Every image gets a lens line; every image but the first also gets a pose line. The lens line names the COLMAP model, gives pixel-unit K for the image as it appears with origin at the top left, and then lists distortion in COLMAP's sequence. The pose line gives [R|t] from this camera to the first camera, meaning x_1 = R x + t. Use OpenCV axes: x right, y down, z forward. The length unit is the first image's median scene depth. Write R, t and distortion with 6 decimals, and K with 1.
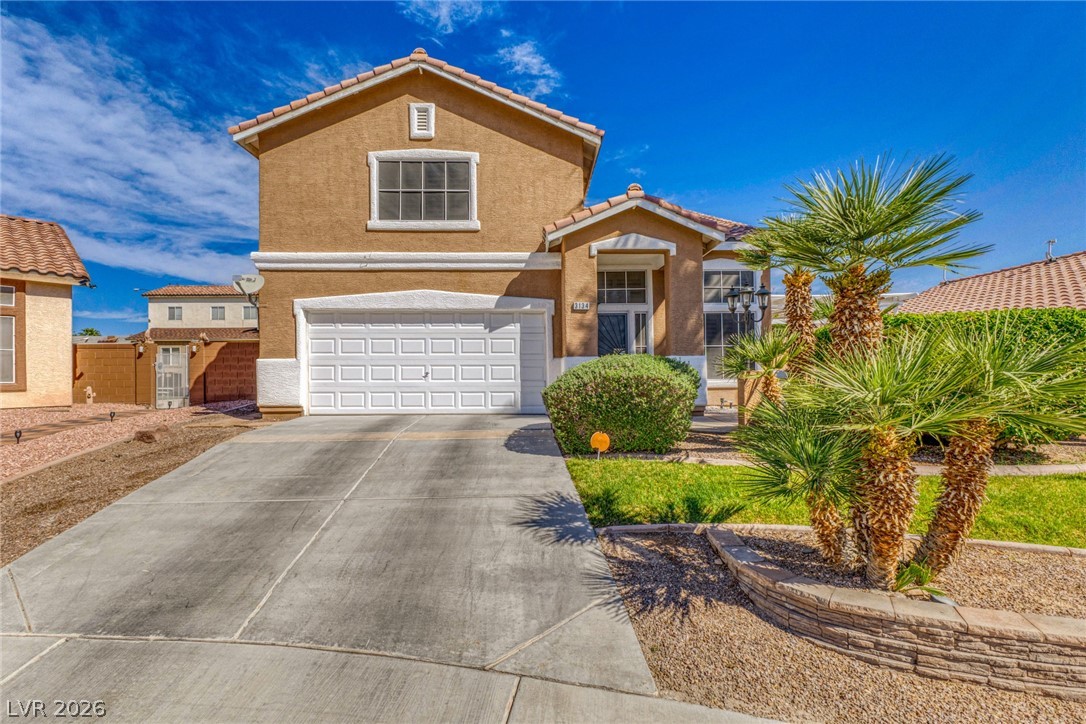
lens RADIAL K [[488.7, 0, 543.0], [0, 488.7, 362.0], [0, 0, 1]] dist [0.004543, -0.000167]
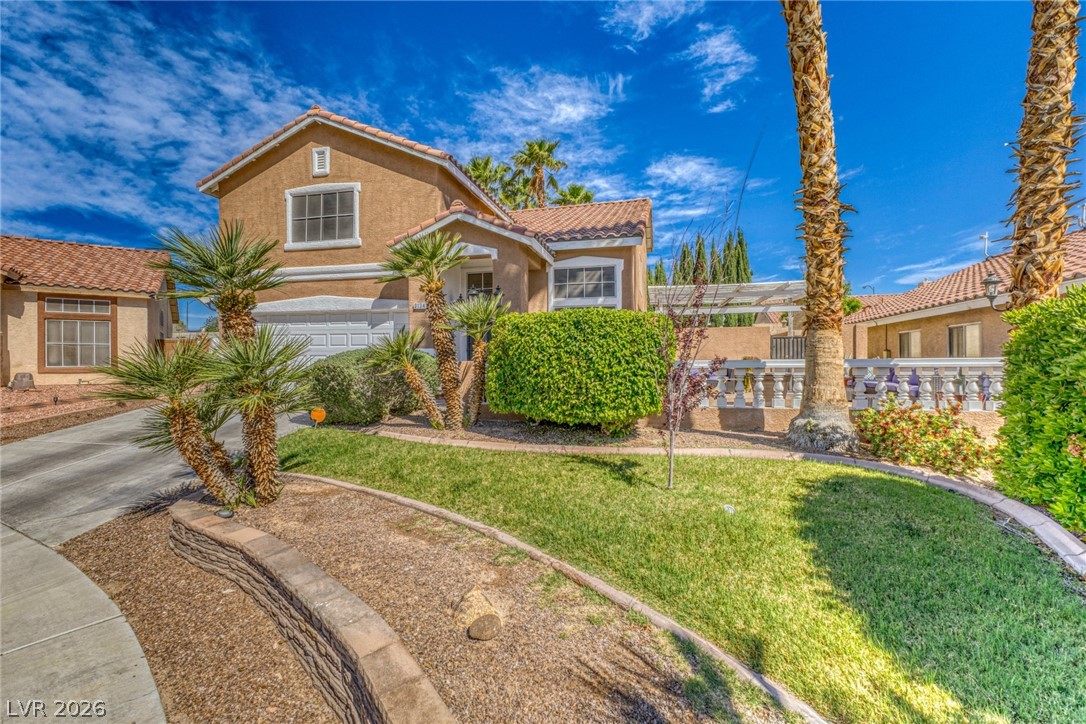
lens RADIAL K [[488.7, 0, 543.0], [0, 488.7, 362.0], [0, 0, 1]] dist [0.004543, -0.000167]
pose [[0.964296, 0.004469, -0.264787, 0.642246], [0.001341, 0.999762, 0.021755, -0.002563], [0.264822, -0.021333, 0.964061, -0.075239]]
